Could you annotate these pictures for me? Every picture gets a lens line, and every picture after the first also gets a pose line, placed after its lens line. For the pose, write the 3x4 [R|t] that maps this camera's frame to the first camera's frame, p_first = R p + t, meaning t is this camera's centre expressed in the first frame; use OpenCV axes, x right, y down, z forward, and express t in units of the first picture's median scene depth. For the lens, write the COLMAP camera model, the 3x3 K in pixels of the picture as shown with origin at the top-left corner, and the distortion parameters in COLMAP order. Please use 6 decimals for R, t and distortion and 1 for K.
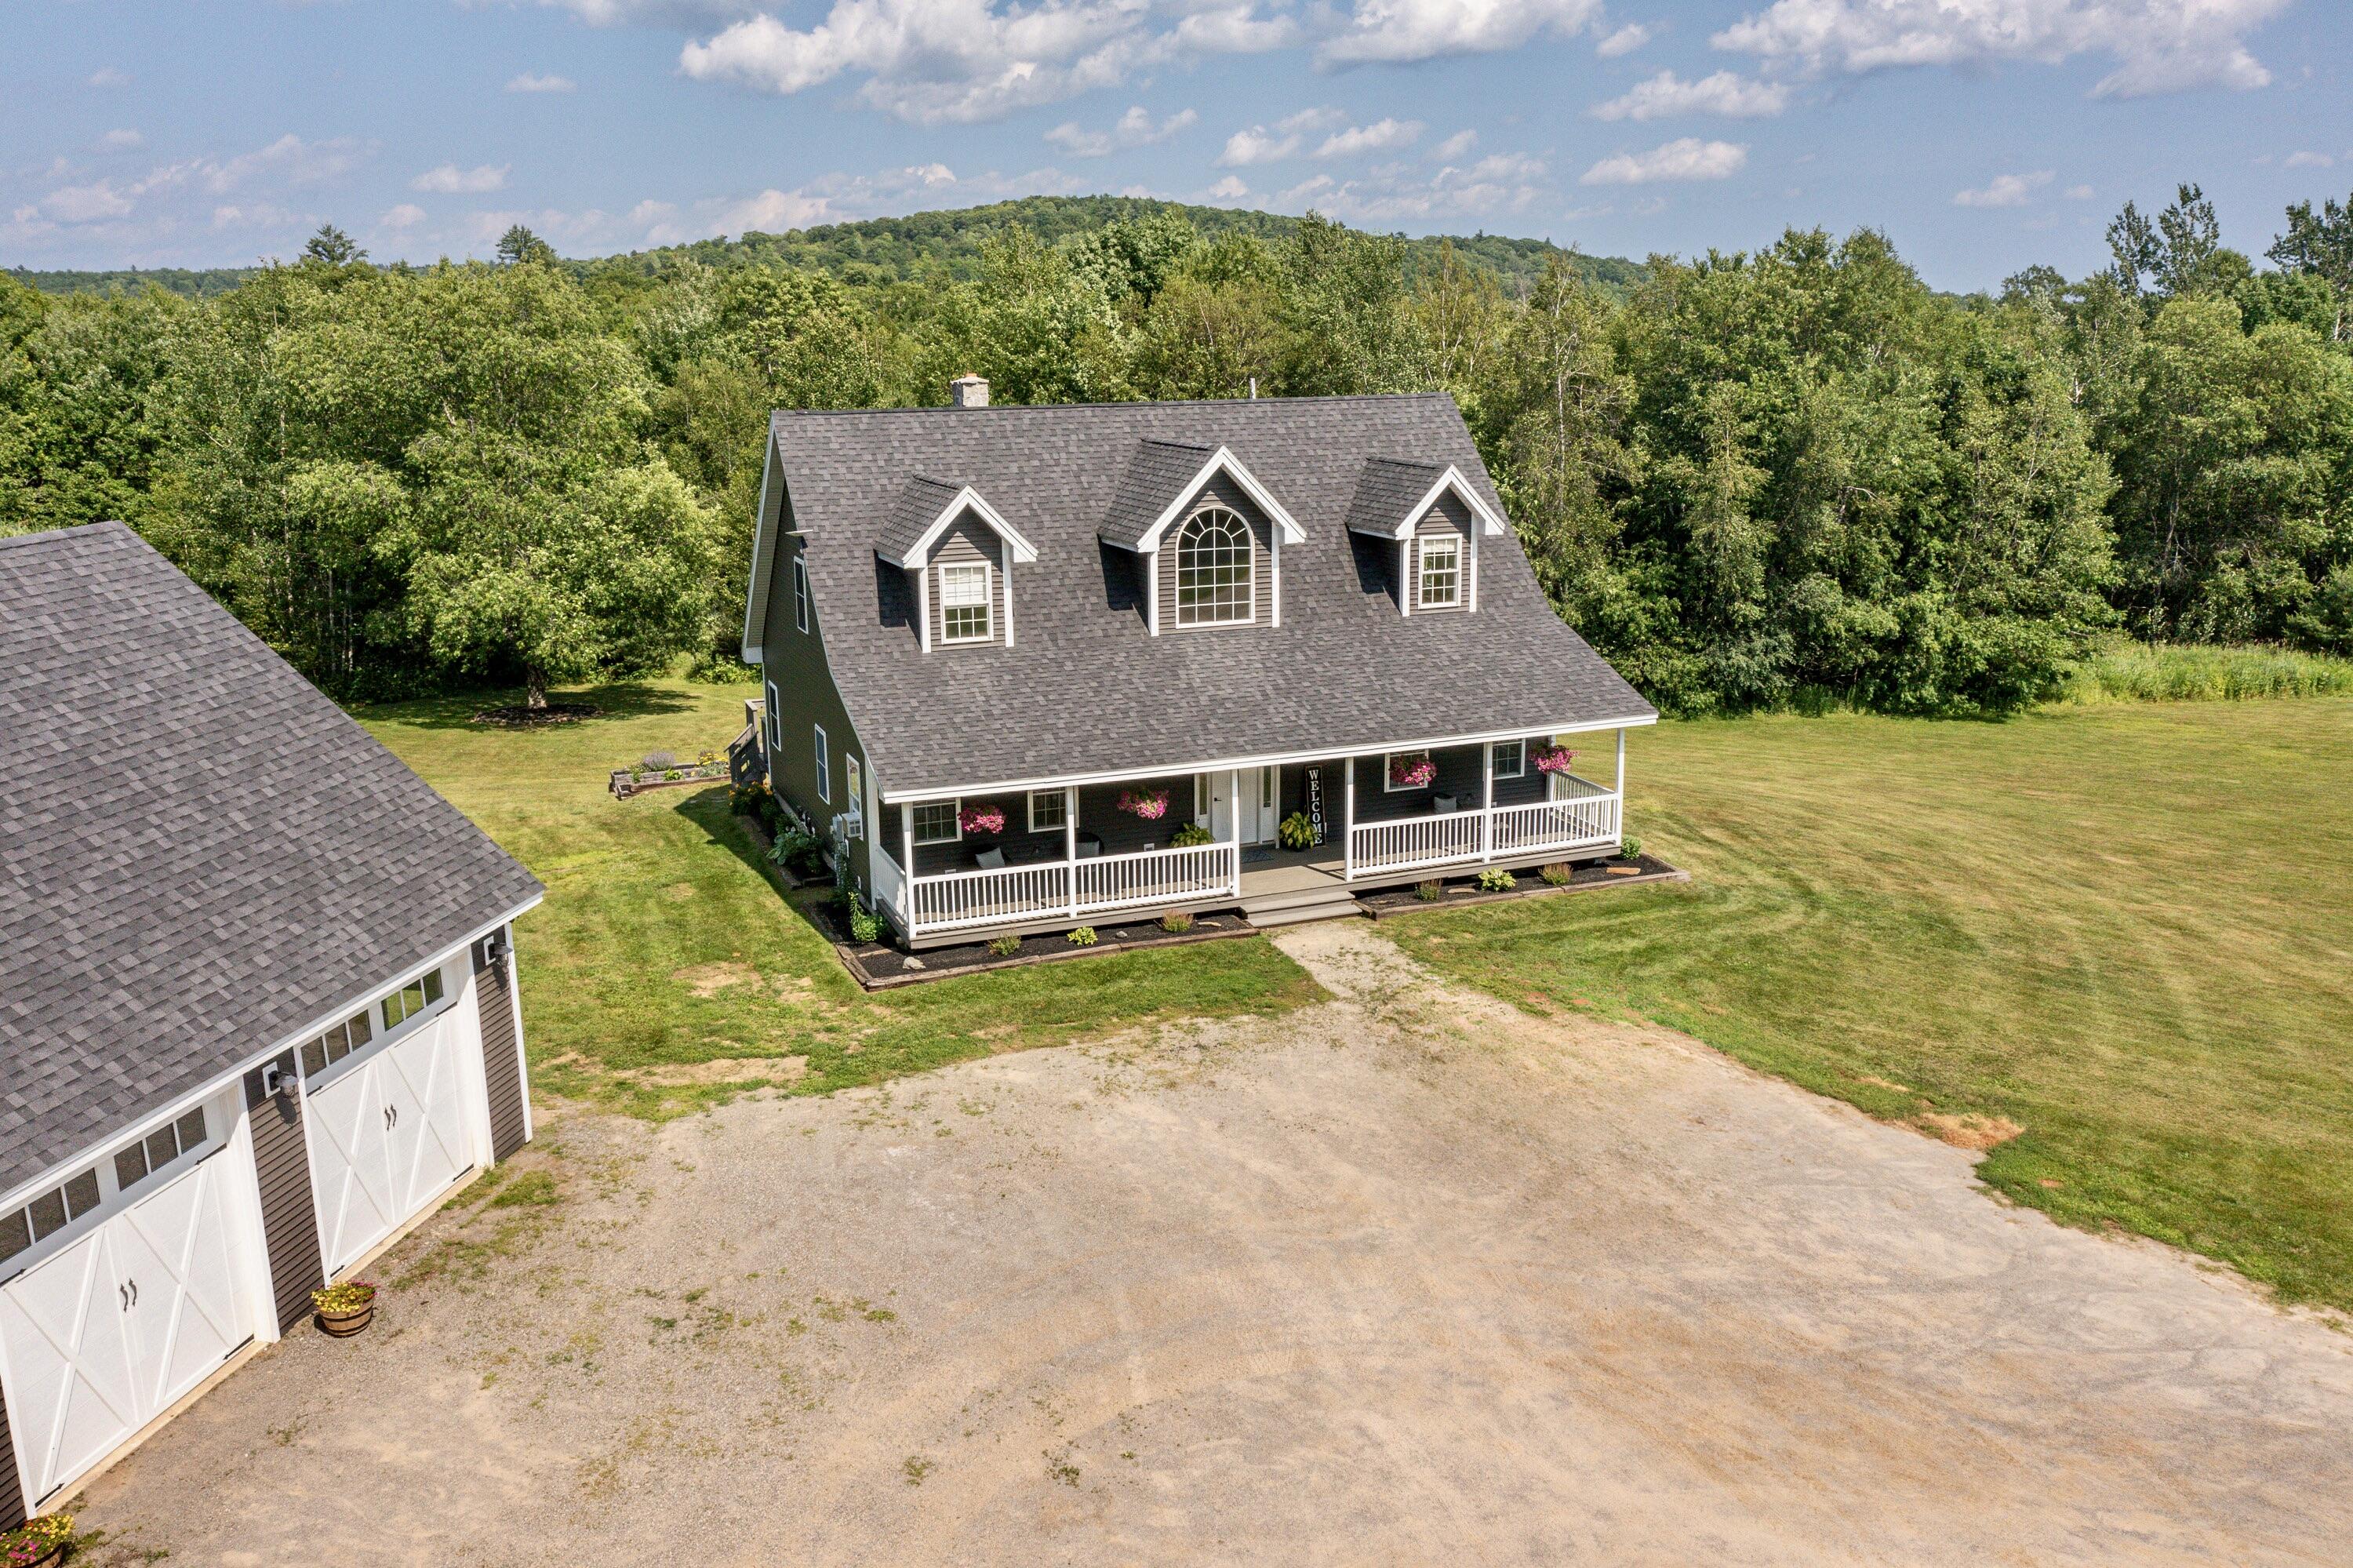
lens RADIAL K [[1874.8, 0, 1176.5], [0, 1874.8, 784.0], [0, 0, 1]] dist [0.004585, -0.045567]
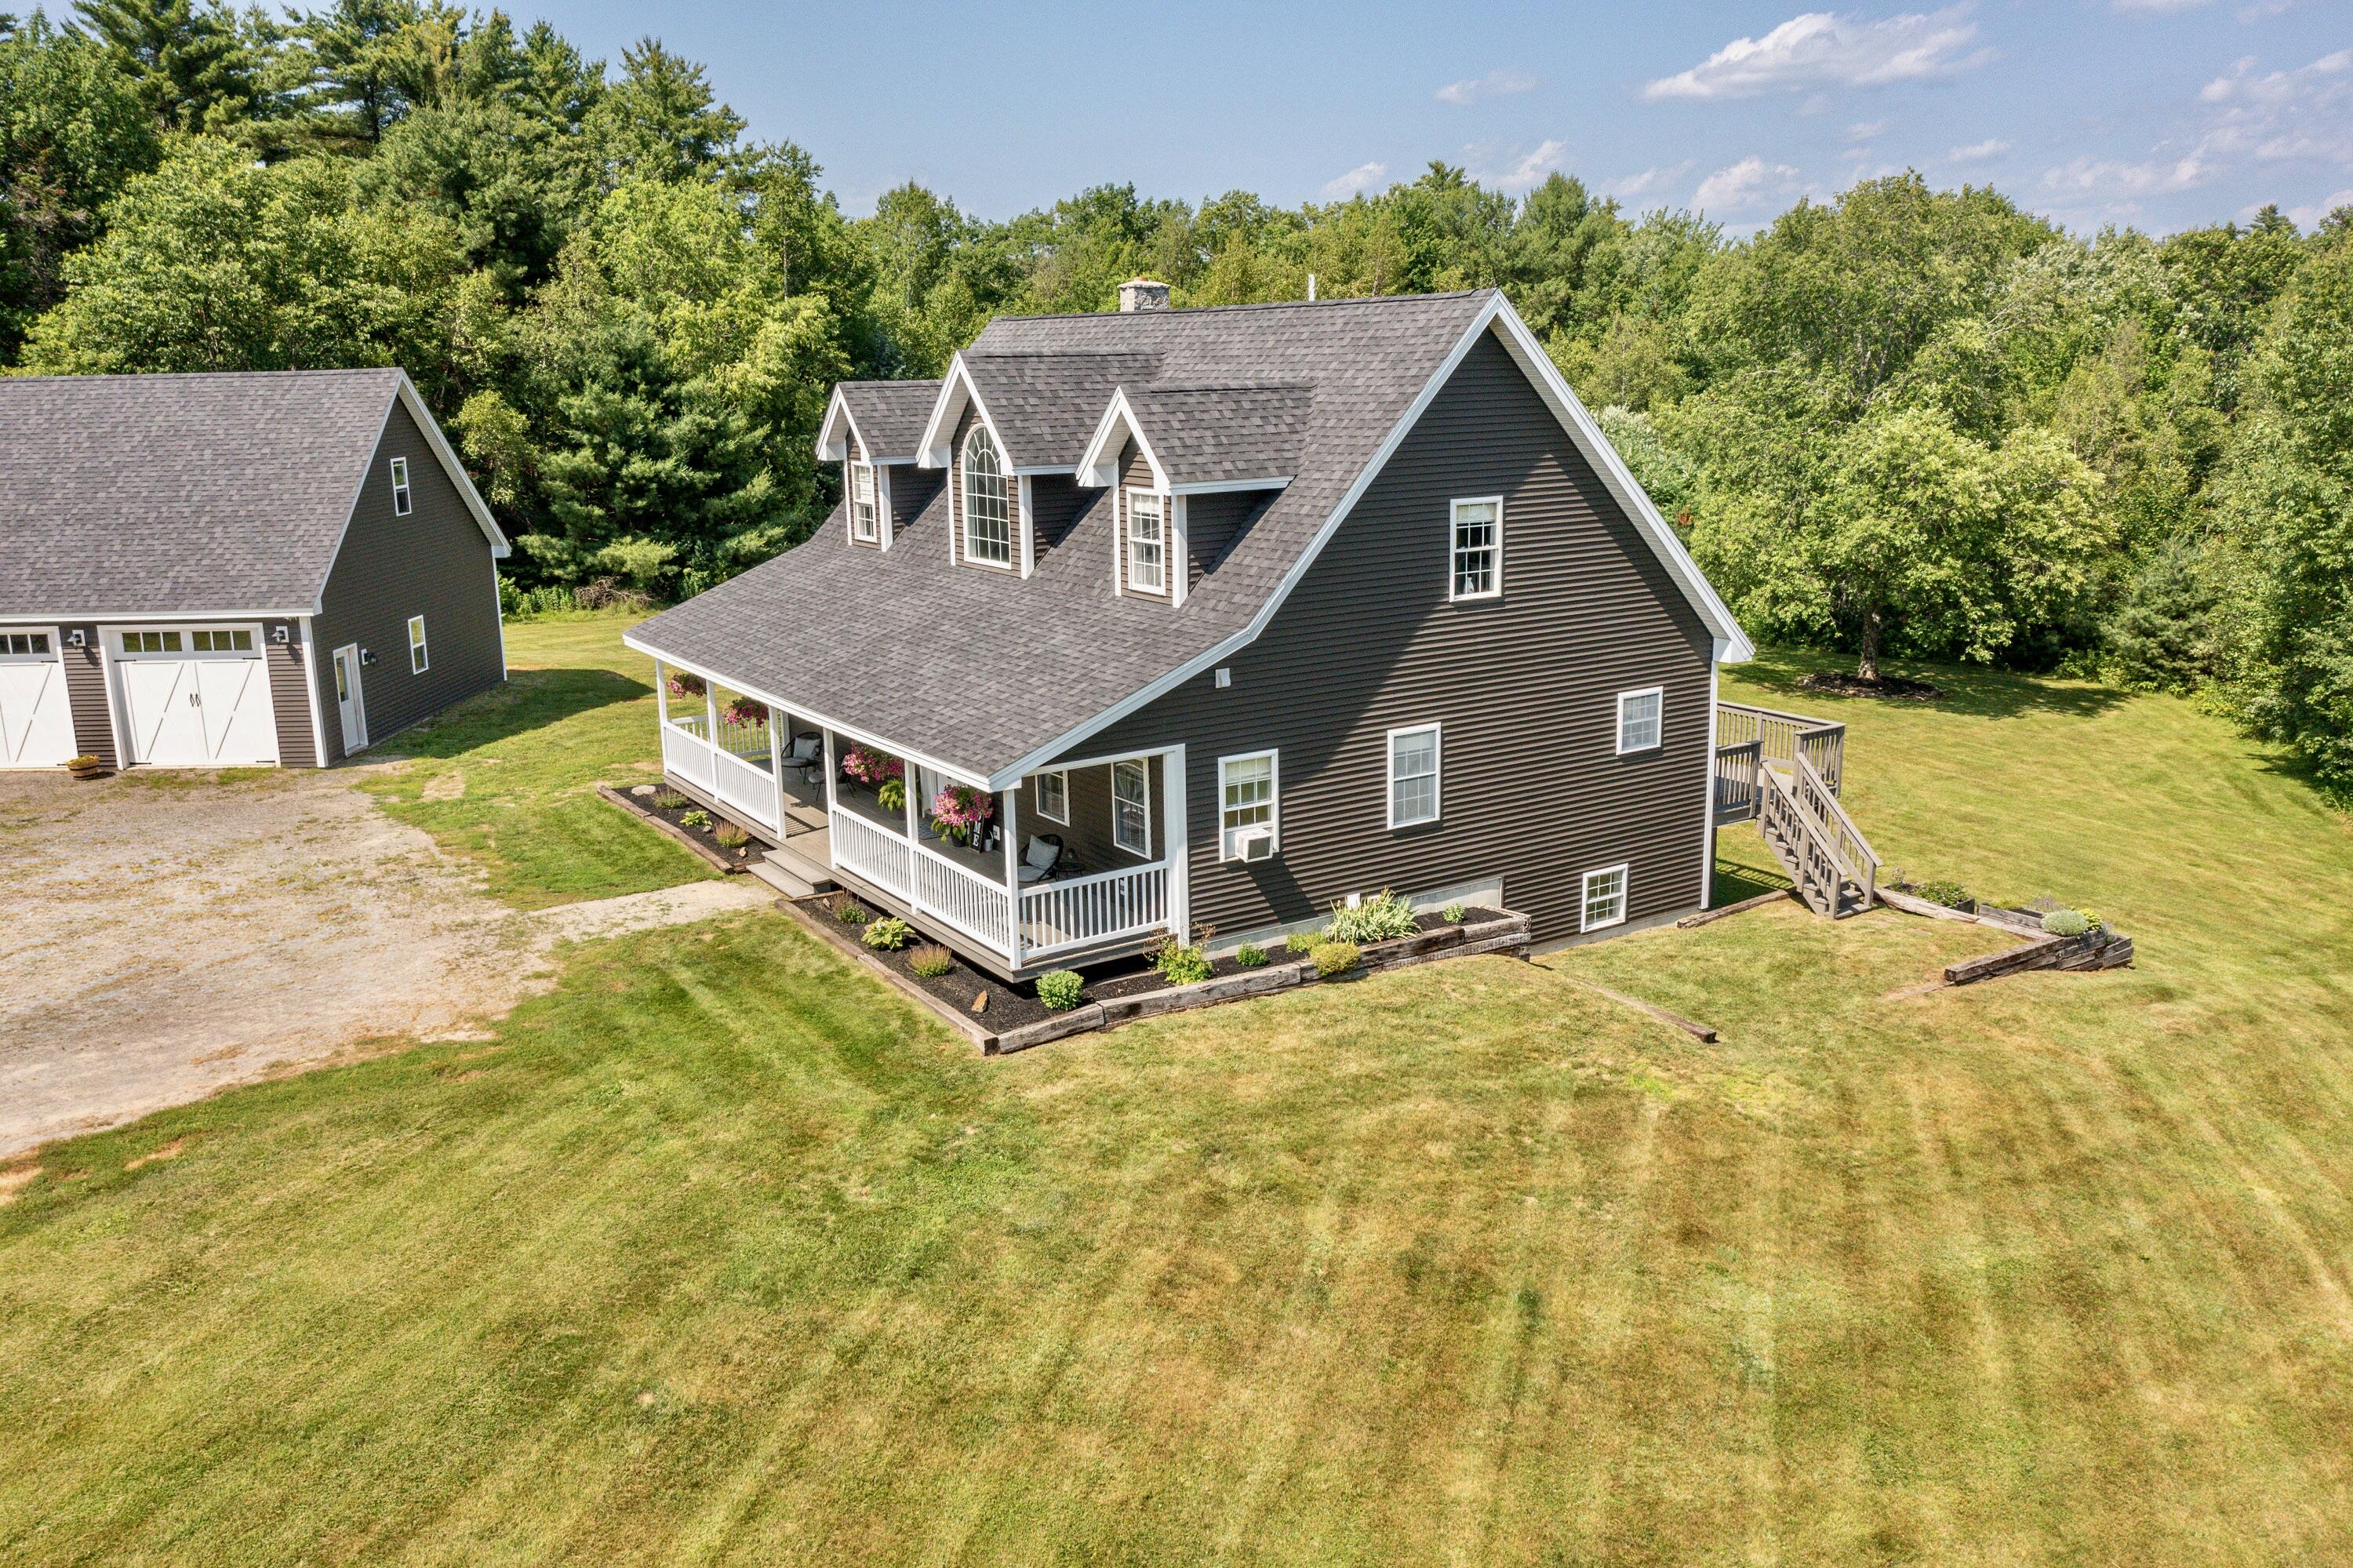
lens RADIAL K [[1853.1, 0, 1176.5], [0, 1853.1, 784.0], [0, 0, 1]] dist [-0.013389, -0.002078]
pose [[0.188811, 0.231585, -0.954316, 0.982822], [-0.218598, 0.957324, 0.189065, -0.189852], [0.957374, 0.172914, 0.231378, 1.028338]]
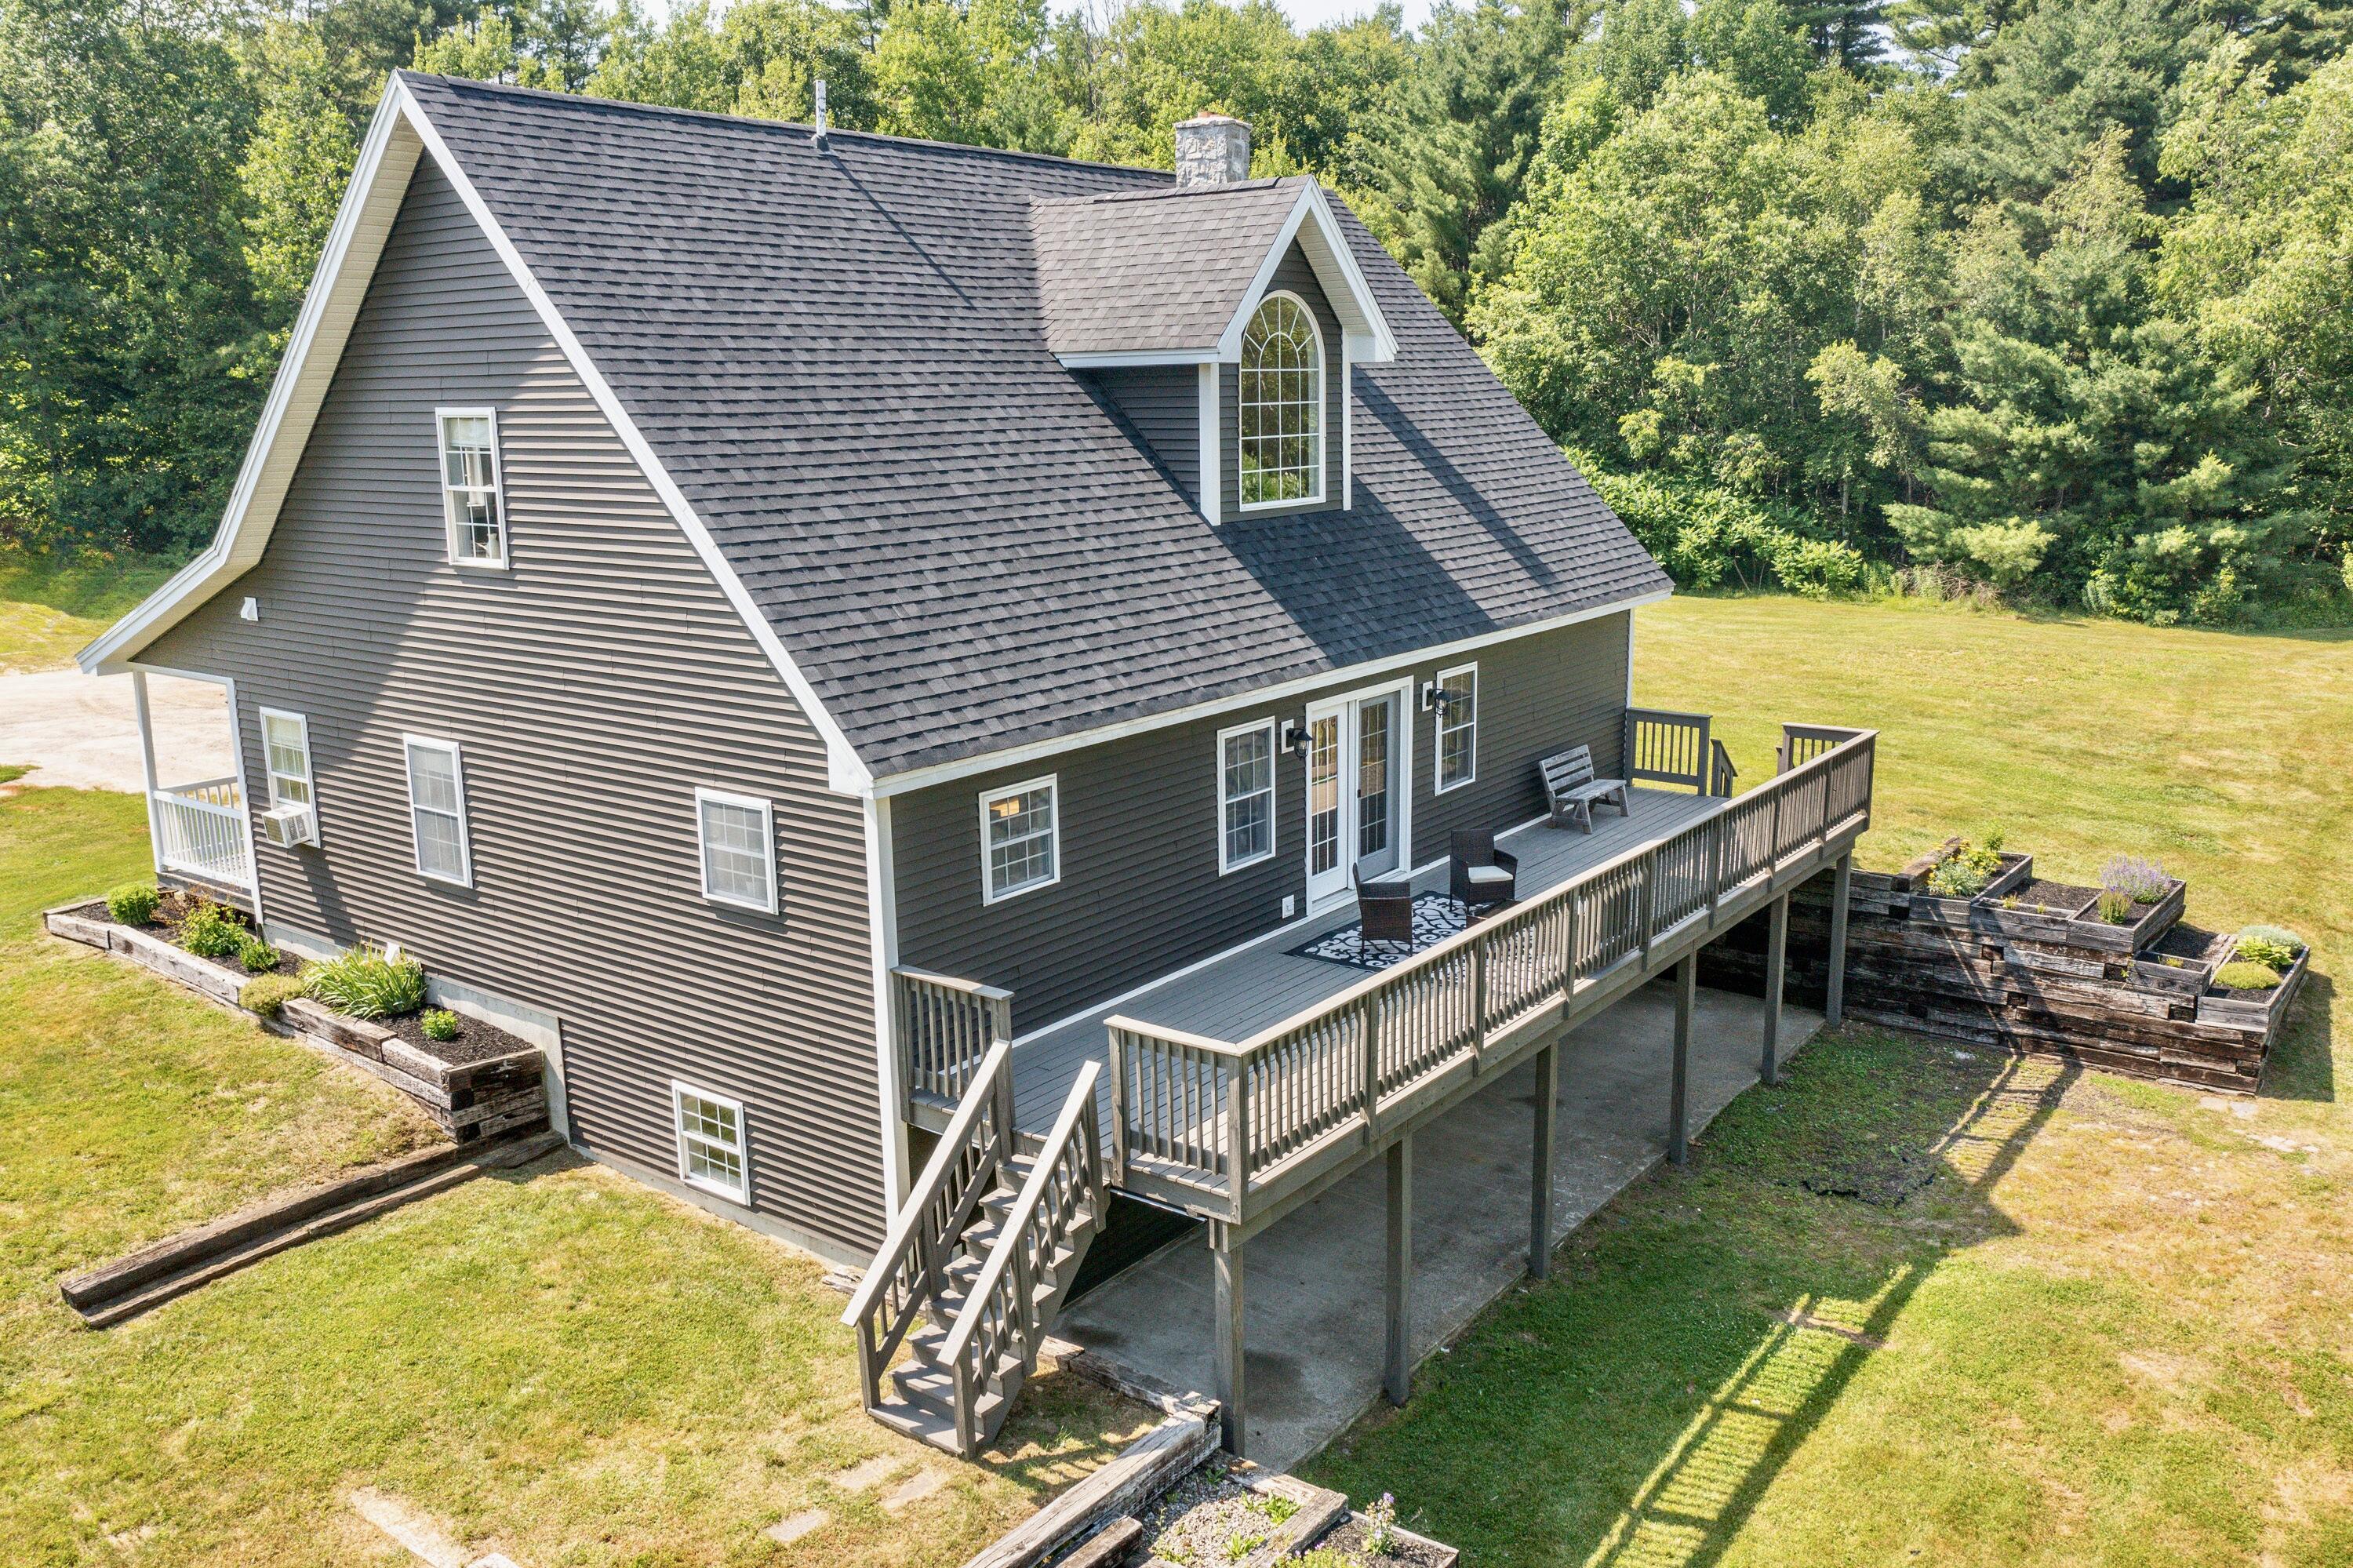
lens RADIAL K [[1853.1, 0, 1176.5], [0, 1853.1, 784.0], [0, 0, 1]] dist [-0.013389, -0.002078]
pose [[-0.857168, 0.133294, -0.497490, 0.286354], [-0.100125, 0.904375, 0.414826, -0.328260], [0.505211, 0.405387, -0.761855, 1.880783]]
